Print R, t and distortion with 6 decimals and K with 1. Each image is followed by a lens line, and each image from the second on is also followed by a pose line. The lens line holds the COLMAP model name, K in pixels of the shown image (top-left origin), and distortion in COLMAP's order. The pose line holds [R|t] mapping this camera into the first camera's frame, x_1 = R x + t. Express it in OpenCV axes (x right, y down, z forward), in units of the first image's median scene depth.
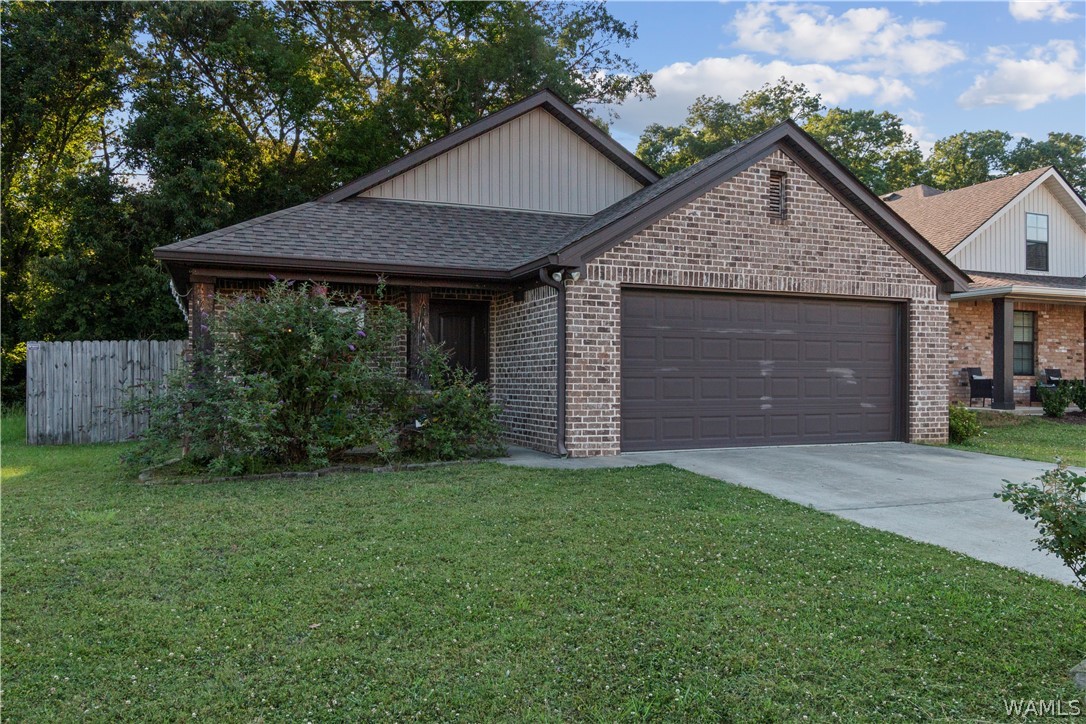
lens RADIAL K [[785.2, 0, 545.0], [0, 785.2, 367.7], [0, 0, 1]] dist [0.002512, 0.001615]
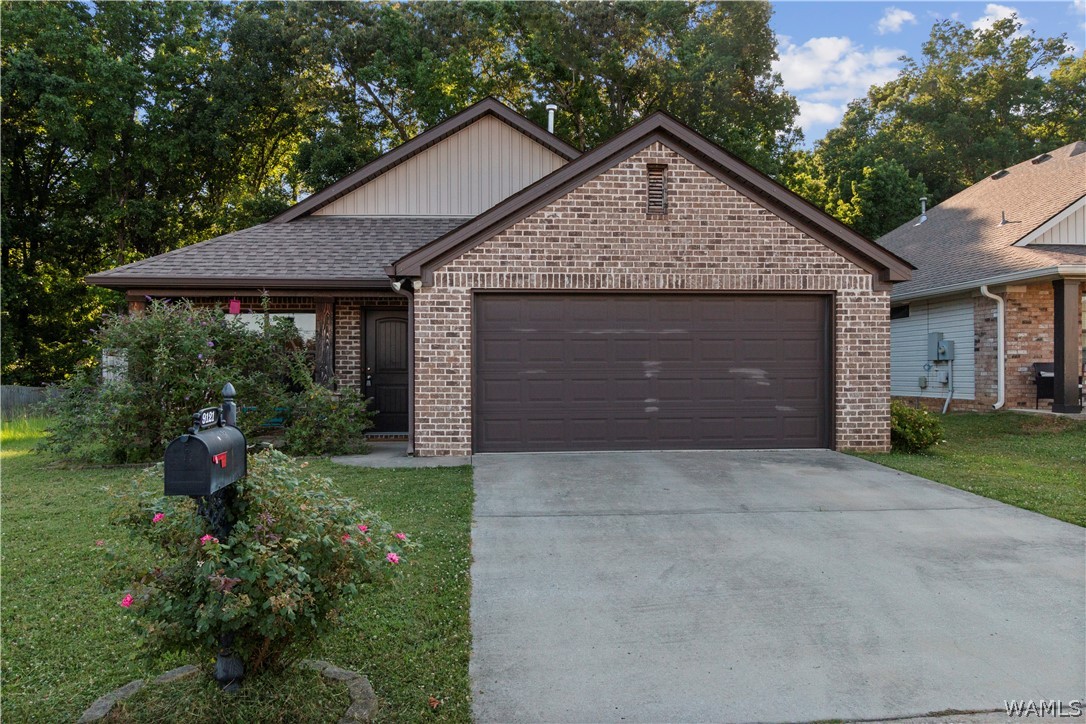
lens RADIAL K [[805.6, 0, 543.0], [0, 805.6, 362.0], [0, 0, 1]] dist [0.001743, -0.001051]
pose [[0.952256, -0.008007, -0.305195, 0.473299], [0.009098, 0.999956, 0.002152, -0.012147], [0.305164, -0.004826, 0.952288, 0.019218]]
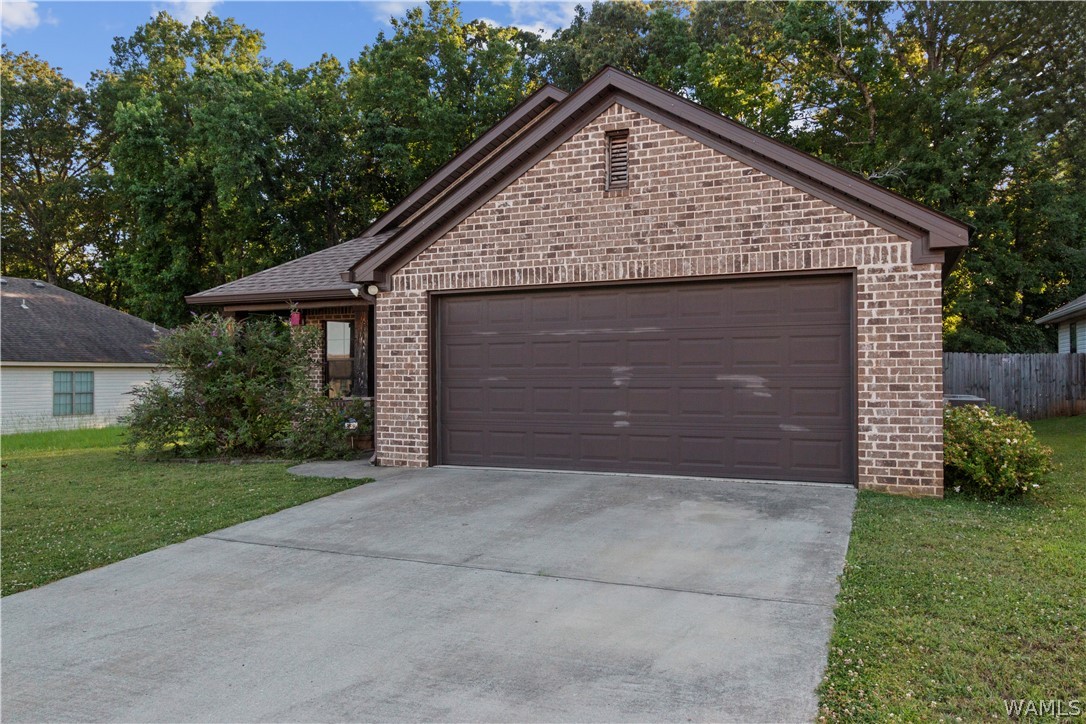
lens RADIAL K [[784.0, 0, 544.6], [0, 784.0, 356.9], [0, 0, 1]] dist [-0.001325, -0.000318]
pose [[0.693714, -0.019973, -0.719974, 0.835479], [0.016831, 0.999792, -0.011518, -0.011568], [0.720054, -0.004127, 0.693906, 0.400619]]
